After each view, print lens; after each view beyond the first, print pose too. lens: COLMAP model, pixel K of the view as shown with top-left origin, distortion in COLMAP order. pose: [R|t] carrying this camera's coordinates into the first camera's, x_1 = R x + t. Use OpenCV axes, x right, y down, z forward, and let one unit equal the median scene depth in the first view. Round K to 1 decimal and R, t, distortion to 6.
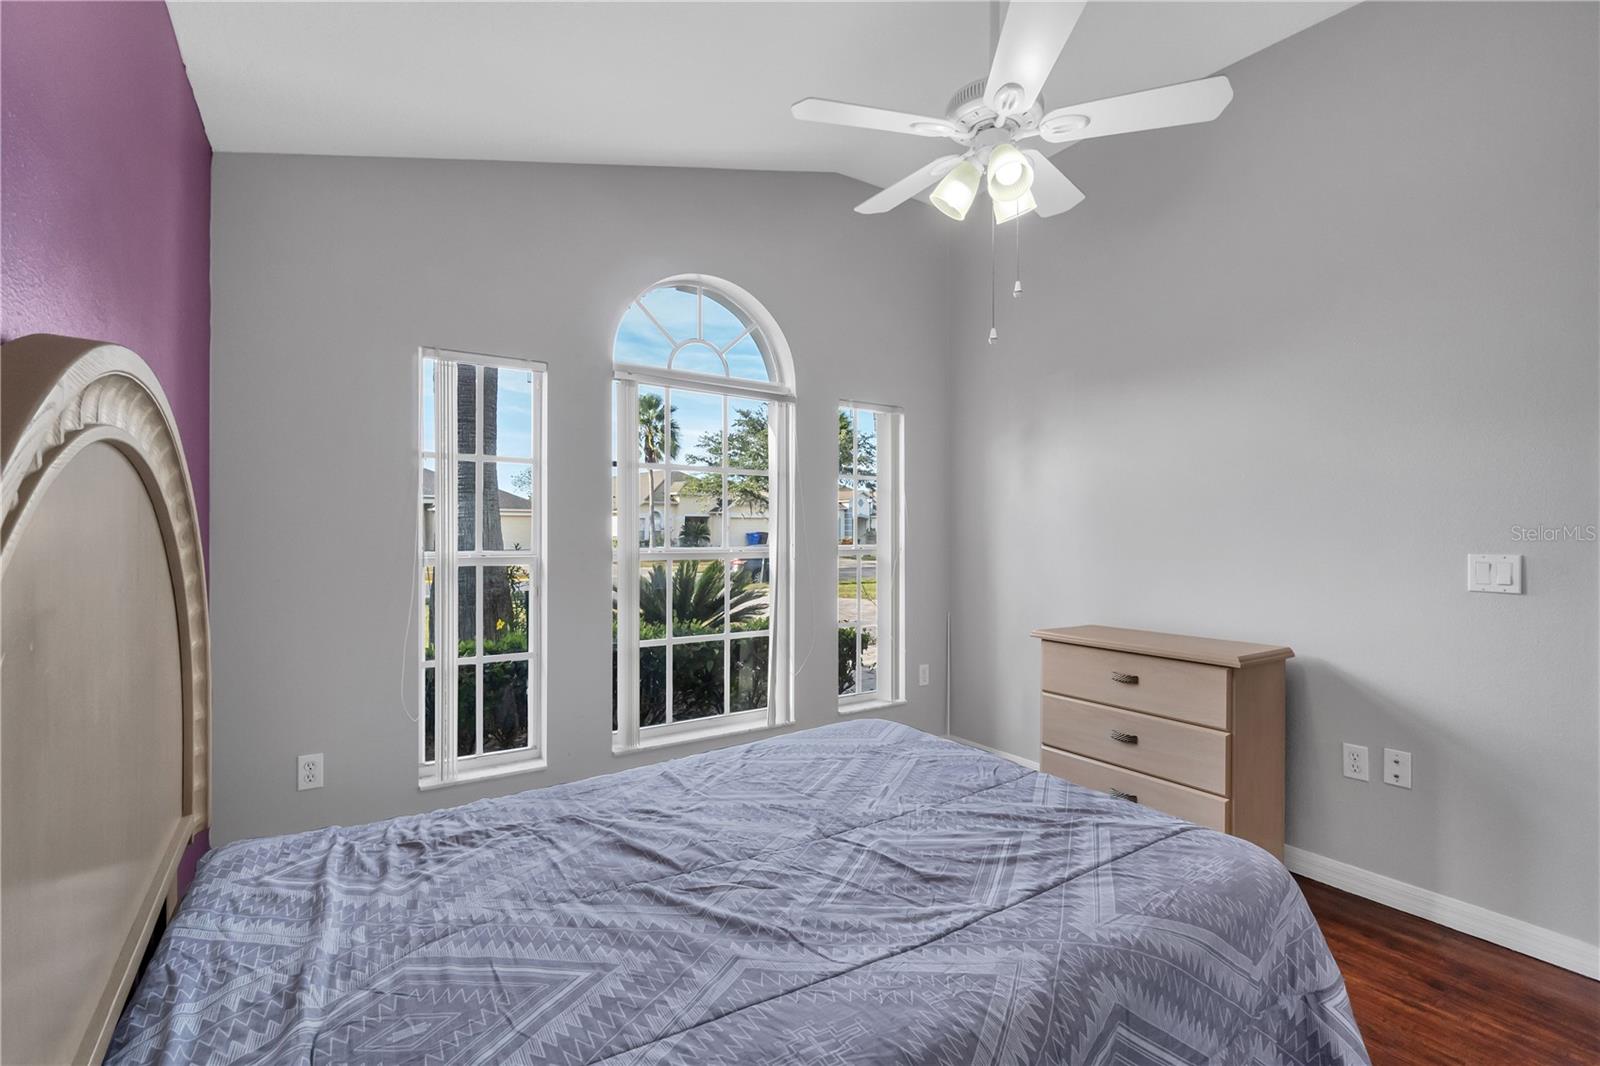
lens RADIAL K [[708.4, 0, 807.2], [0, 708.4, 530.0], [0, 0, 1]] dist [0.000283, -0.000631]
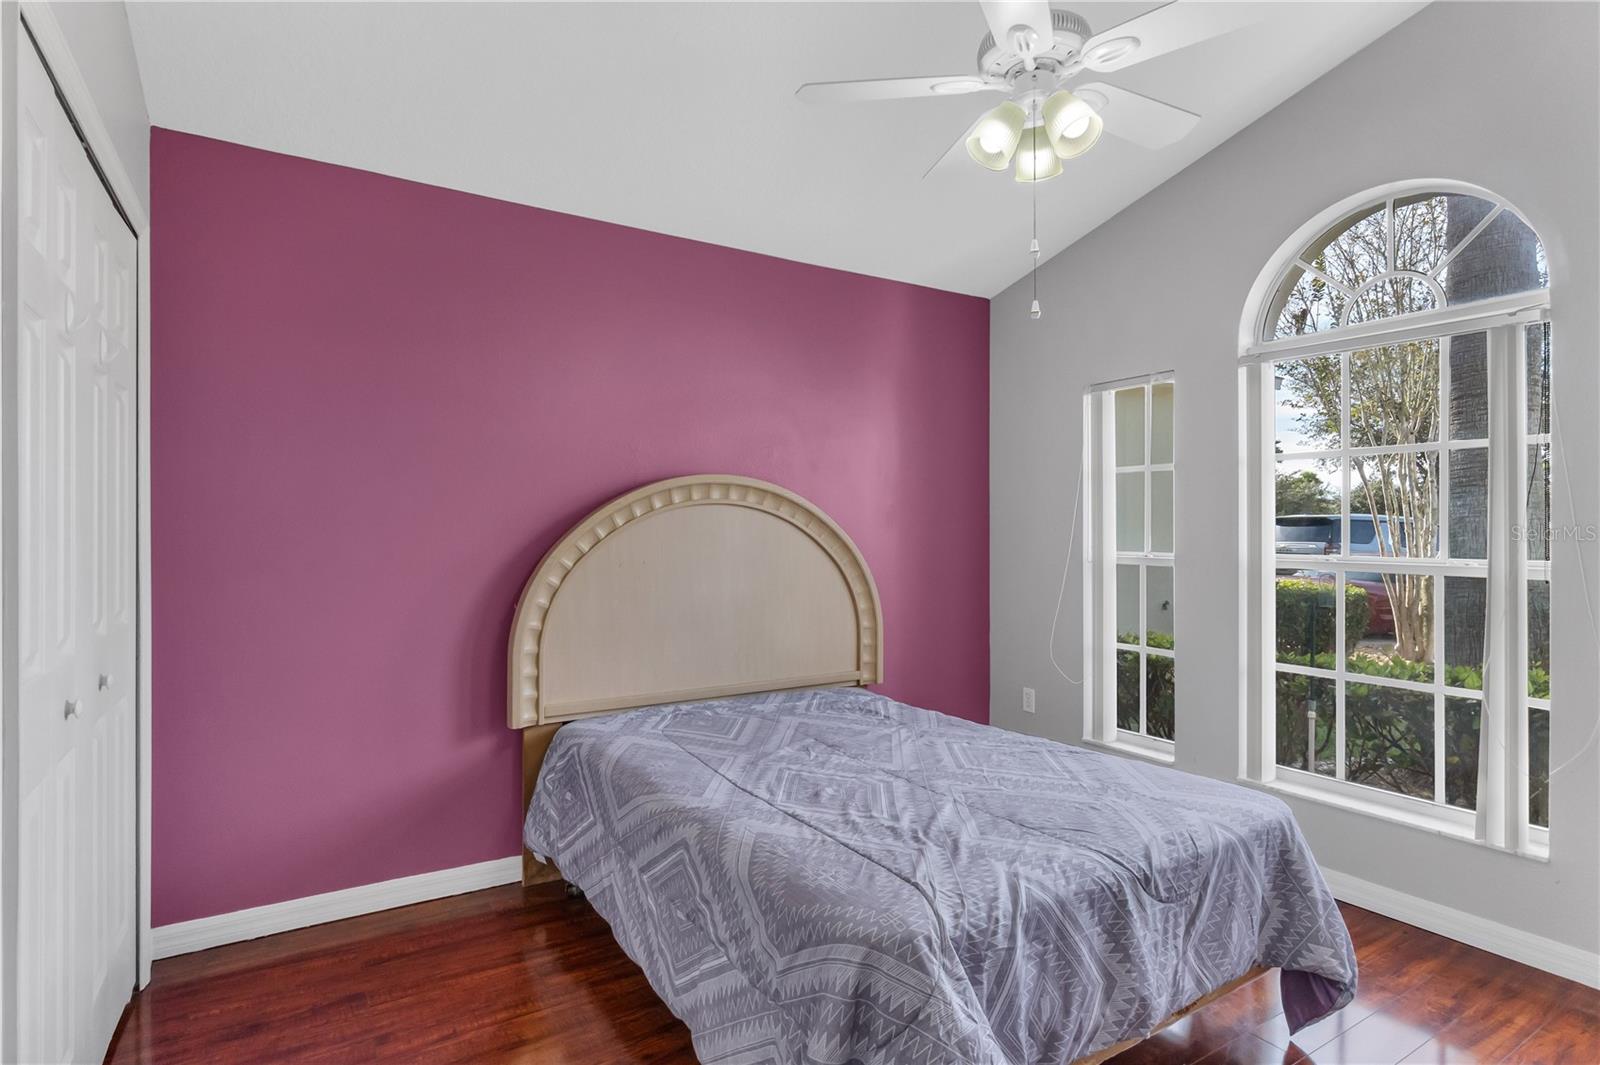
lens RADIAL K [[854.1, 0, 804.7], [0, 854.1, 532.9], [0, 0, 1]] dist [-0.007066, -0.000768]
pose [[-0.038582, 0.001530, -0.999254, 1.673225], [-0.001651, 0.999997, 0.001595, -0.001394], [0.999254, 0.001711, -0.038580, 0.970932]]
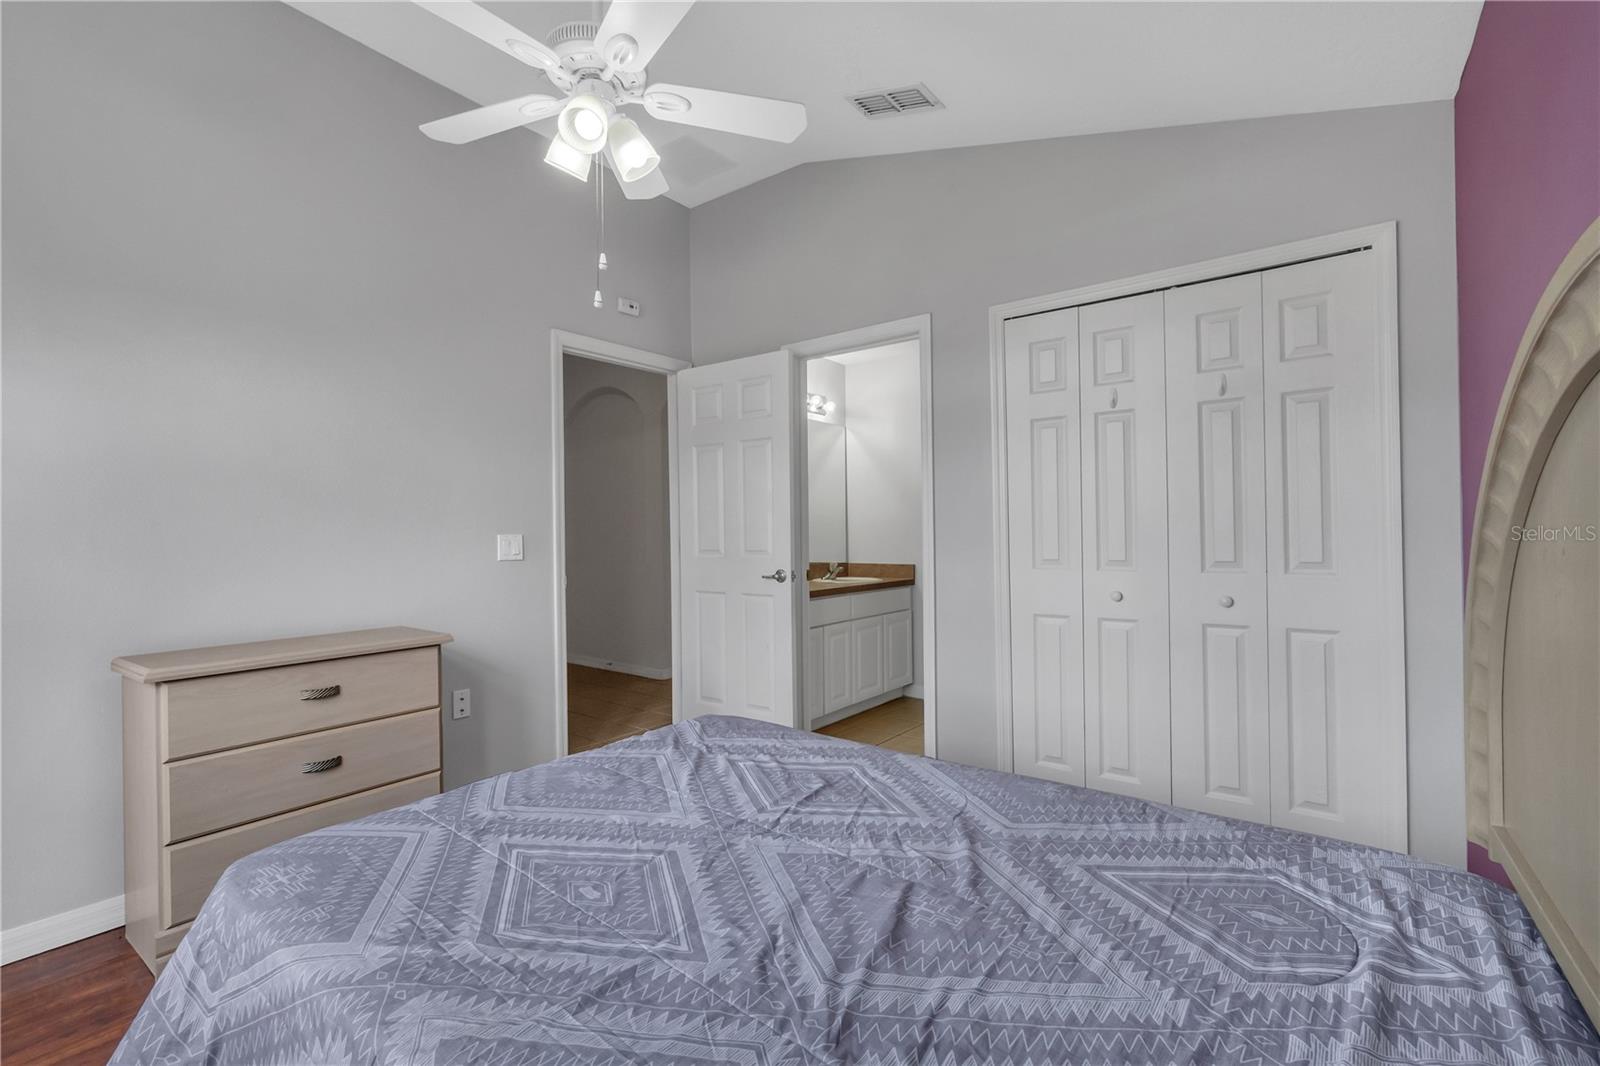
lens RADIAL K [[695.8, 0, 797.8], [0, 695.8, 530.7], [0, 0, 1]] dist [-0.006657, -0.000116]
pose [[-0.311284, 0.004161, 0.950308, -0.896323], [0.011220, 0.999937, -0.000704, 0.050369], [-0.950251, 0.010443, -0.311311, 1.329403]]
